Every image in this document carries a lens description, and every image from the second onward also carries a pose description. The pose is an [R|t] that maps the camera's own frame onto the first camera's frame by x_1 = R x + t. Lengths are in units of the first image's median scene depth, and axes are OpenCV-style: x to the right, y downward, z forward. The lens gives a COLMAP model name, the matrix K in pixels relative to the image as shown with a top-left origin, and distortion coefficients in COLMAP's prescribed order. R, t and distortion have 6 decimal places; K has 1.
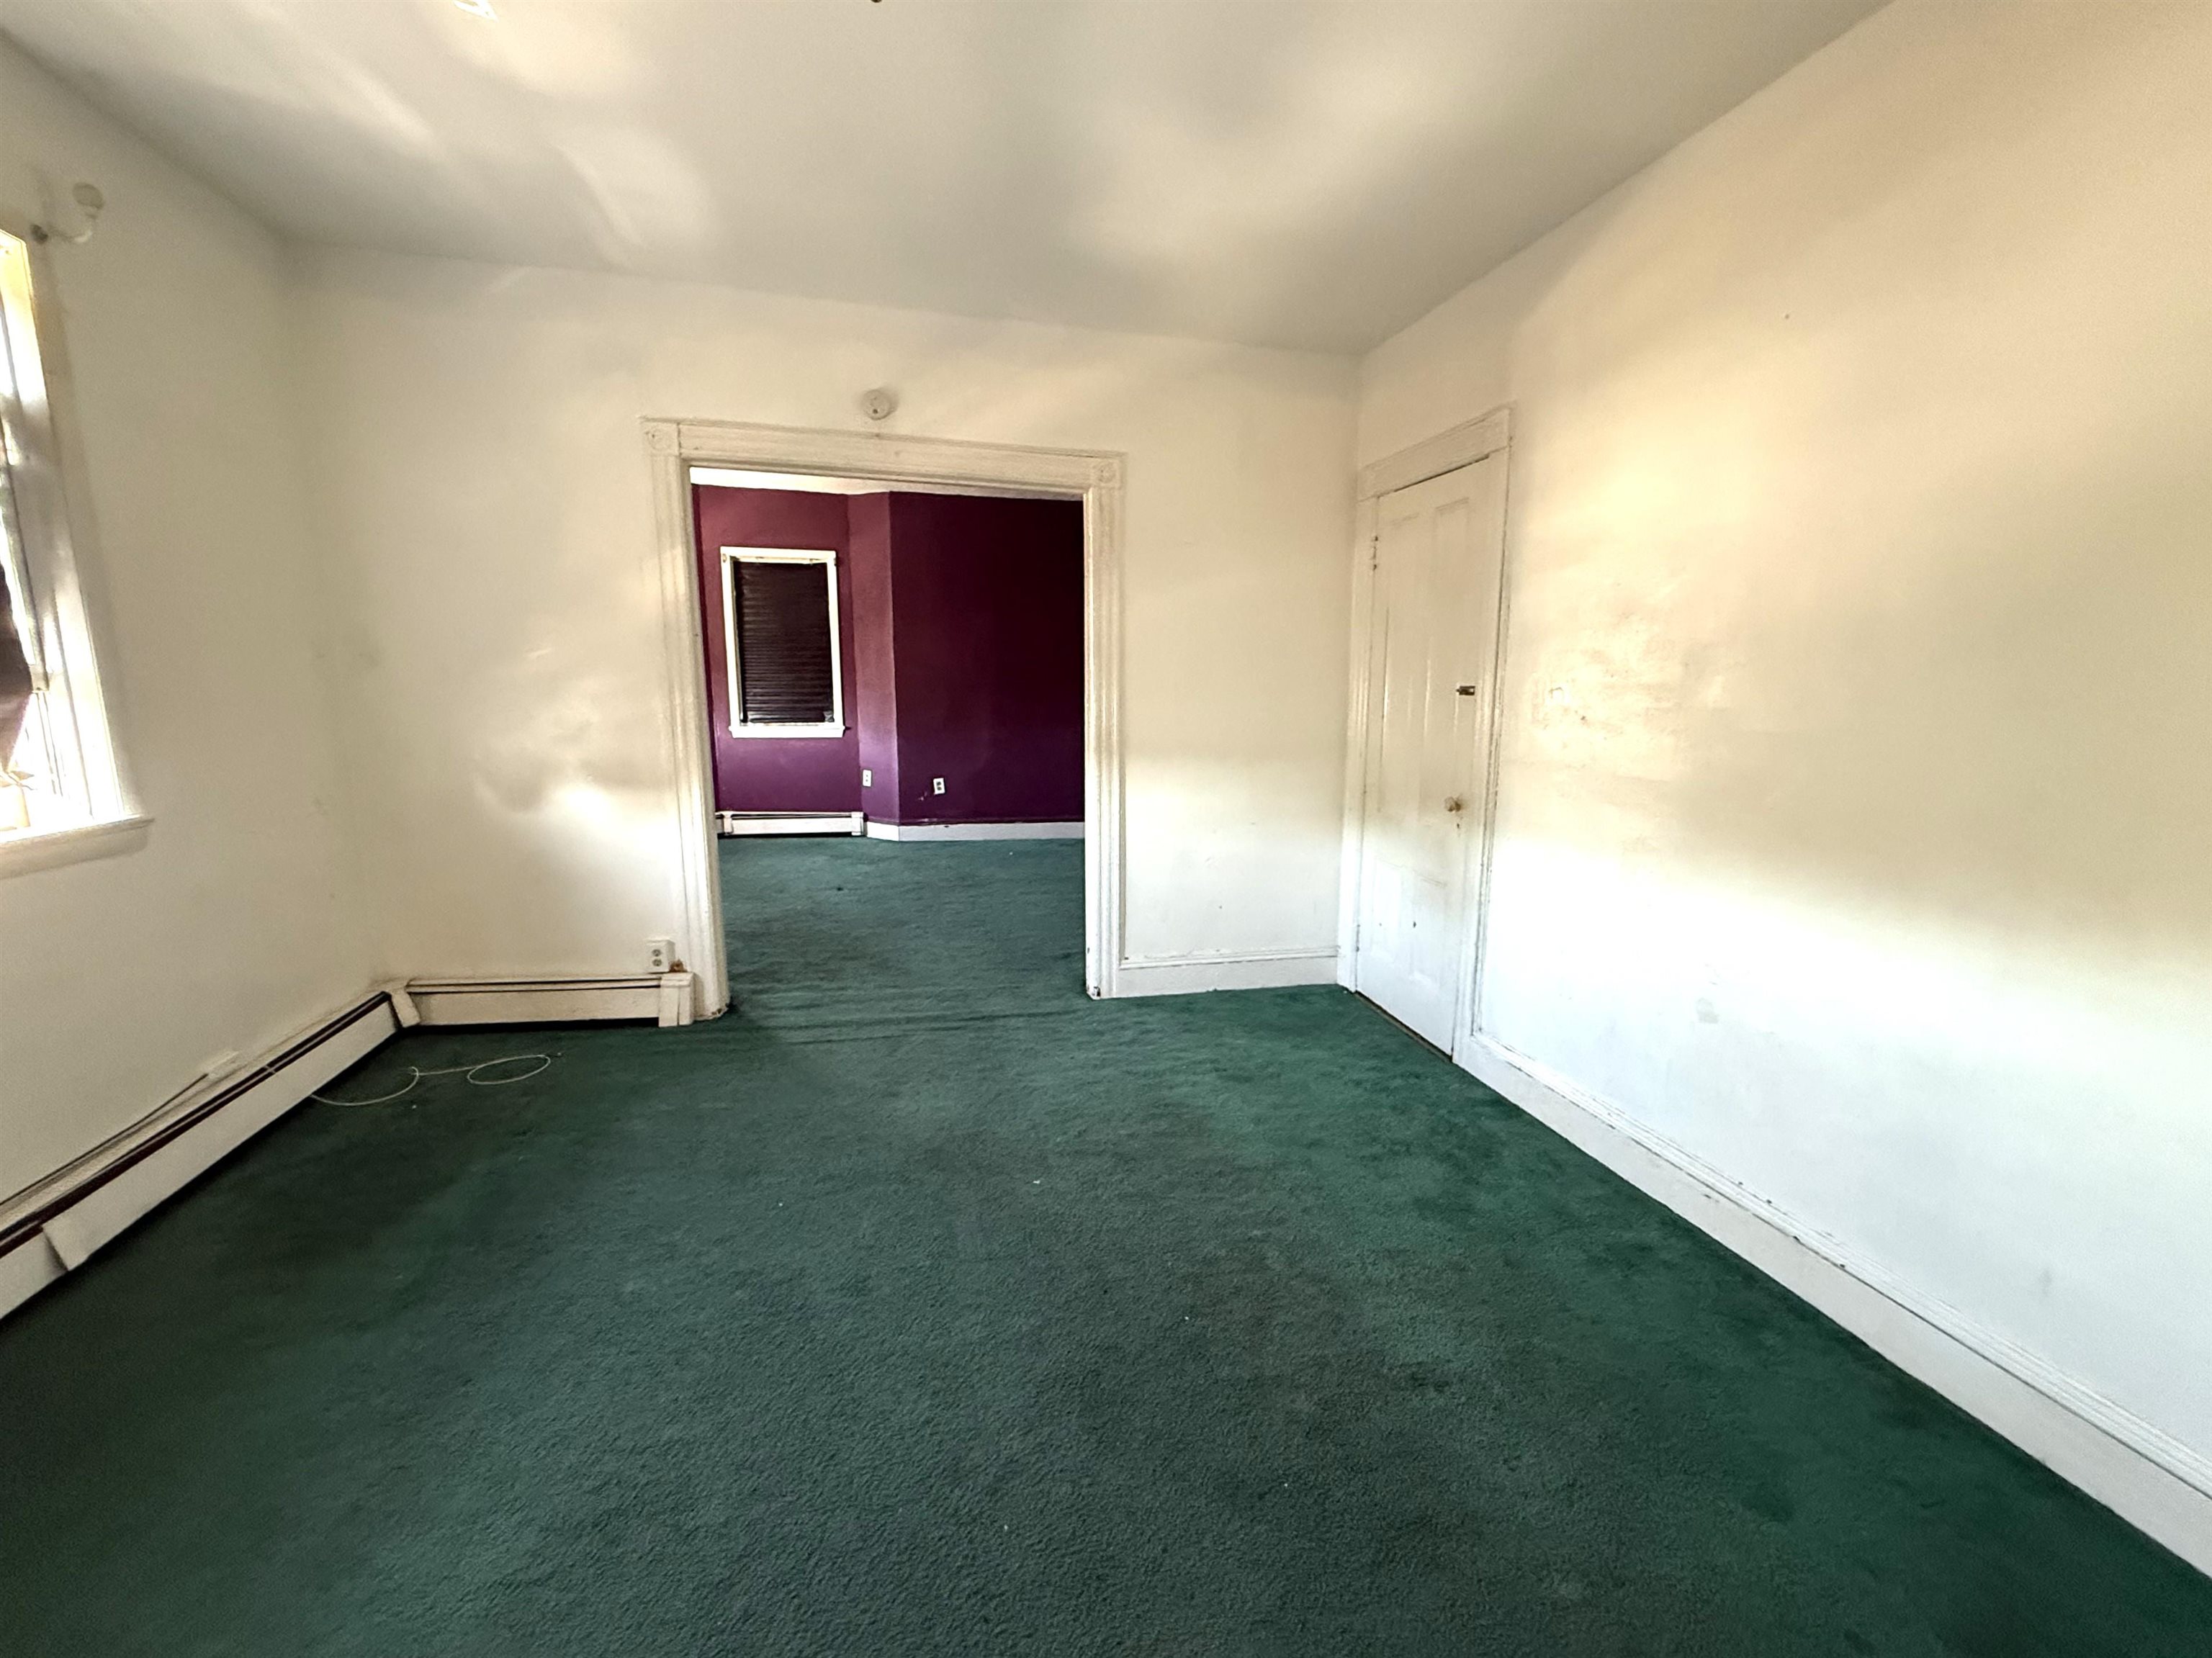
lens RADIAL K [[907.4, 0, 1103.7], [0, 907.4, 818.2], [0, 0, 1]] dist [-0.003653, -0.000197]
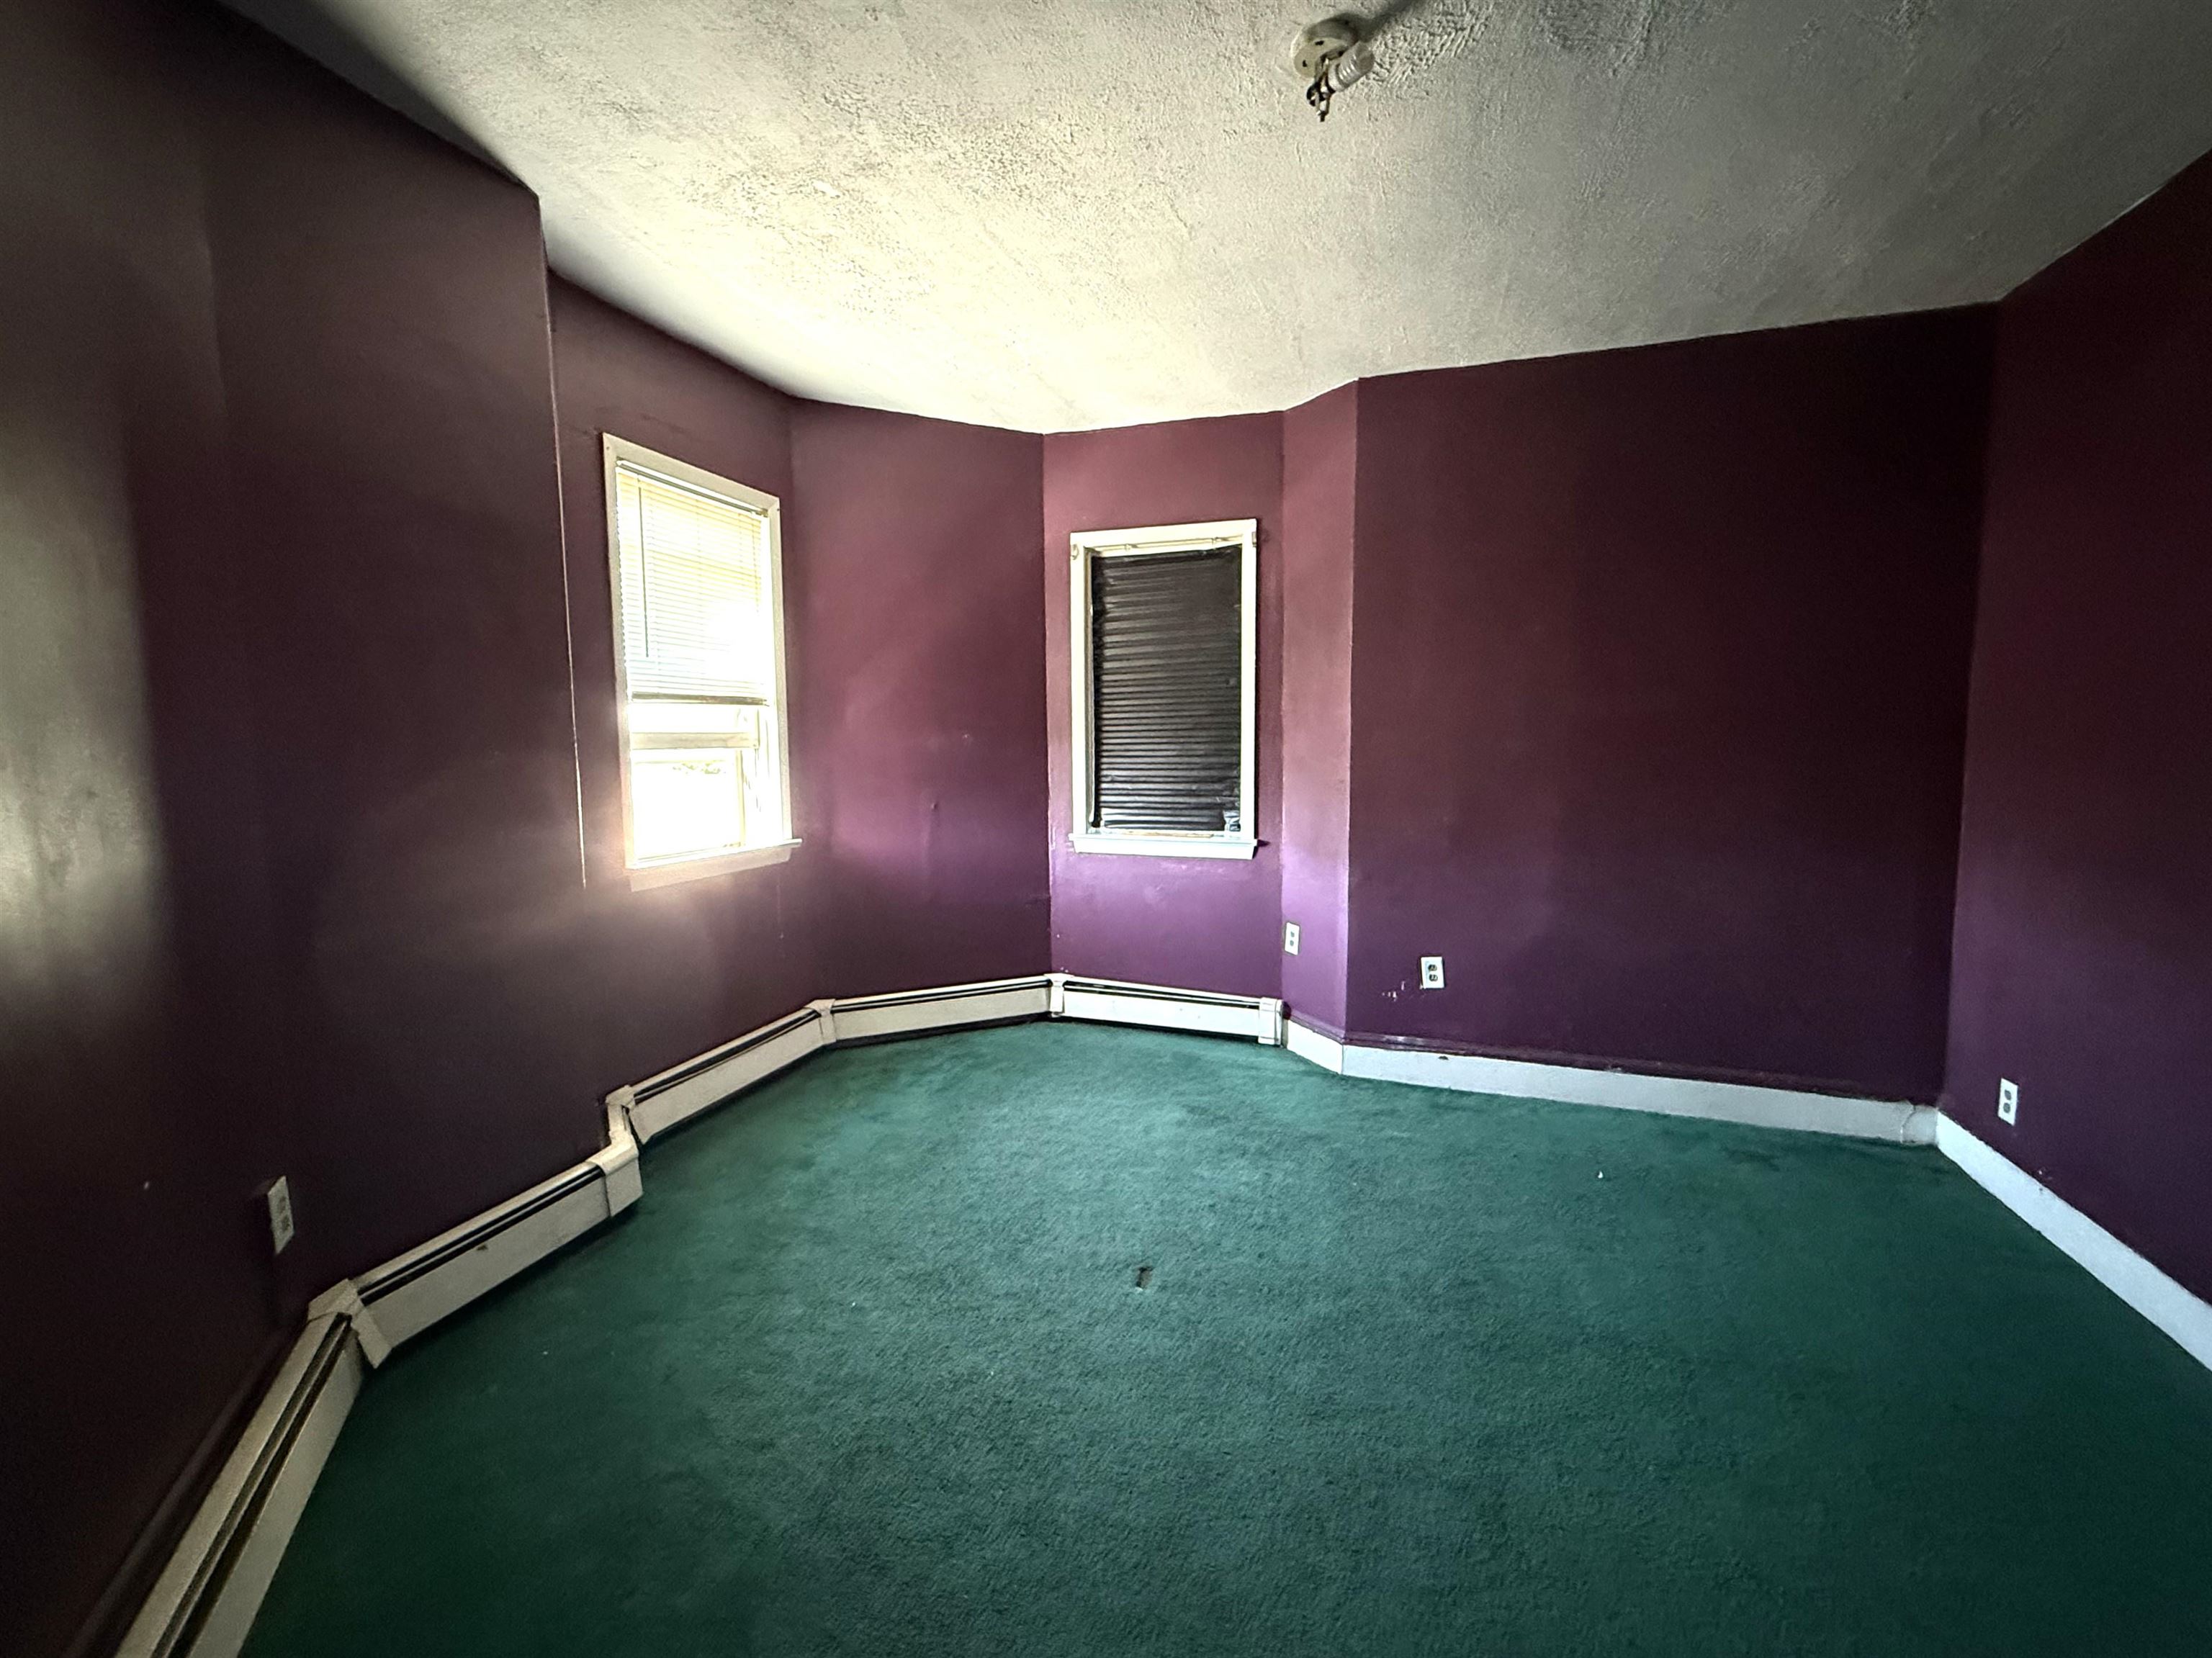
lens RADIAL K [[907.4, 0, 1117.5], [0, 907.4, 825.7], [0, 0, 1]] dist [-0.003653, -0.000197]
pose [[0.859291, 0.033468, -0.510390, -0.082080], [-0.076117, 0.995113, -0.062897, -0.069955], [0.505791, 0.092896, 0.857640, 0.497698]]
